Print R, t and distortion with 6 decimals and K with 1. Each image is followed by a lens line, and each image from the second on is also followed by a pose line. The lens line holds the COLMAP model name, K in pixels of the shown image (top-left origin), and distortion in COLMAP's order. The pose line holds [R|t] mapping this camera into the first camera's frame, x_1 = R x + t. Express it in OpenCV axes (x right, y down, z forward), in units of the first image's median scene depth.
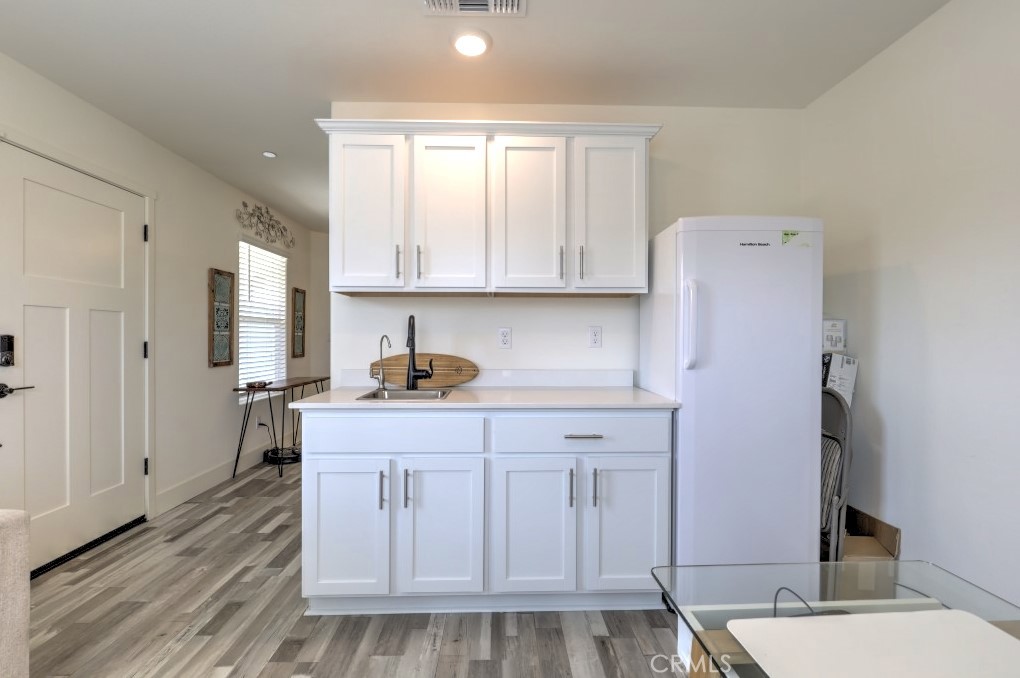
lens RADIAL K [[461.4, 0, 510.0], [0, 461.4, 339.0], [0, 0, 1]] dist [0.000017, -0.000217]
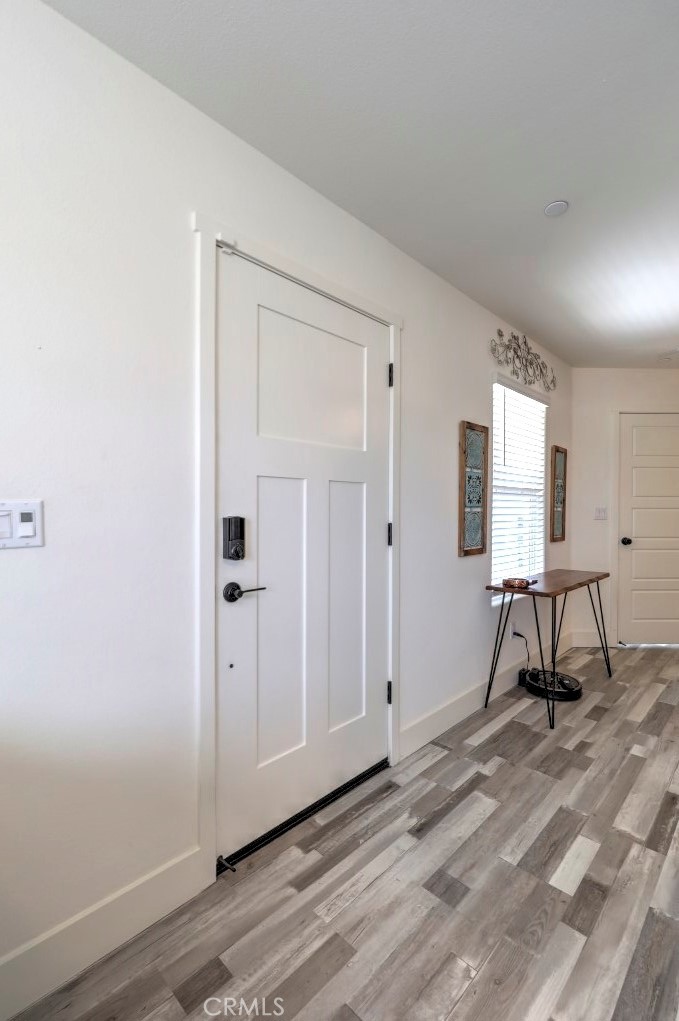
lens RADIAL K [[461.9, 0, 339.5], [0, 461.9, 510.5], [0, 0, 1]] dist [0.000017, -0.000217]
pose [[0.702442, 0.005019, -0.711723, -0.261365], [-0.005070, 0.999985, 0.002048, -0.012495], [0.711723, 0.002170, 0.702457, 0.345627]]
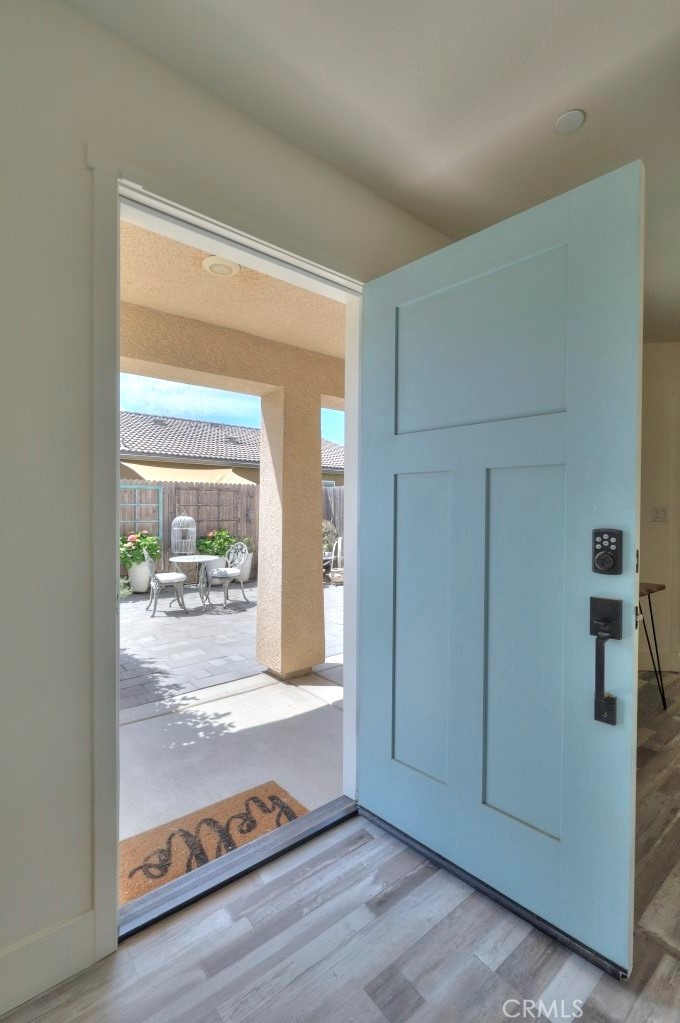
lens RADIAL K [[459.5, 0, 340.0], [0, 459.5, 511.5], [0, 0, 1]] dist [0.000357, -0.000349]
pose [[0.607323, 0.010691, -0.794383, -0.260075], [-0.009480, 0.999936, 0.006210, -0.011170], [0.794398, 0.003759, 0.607386, 0.480547]]
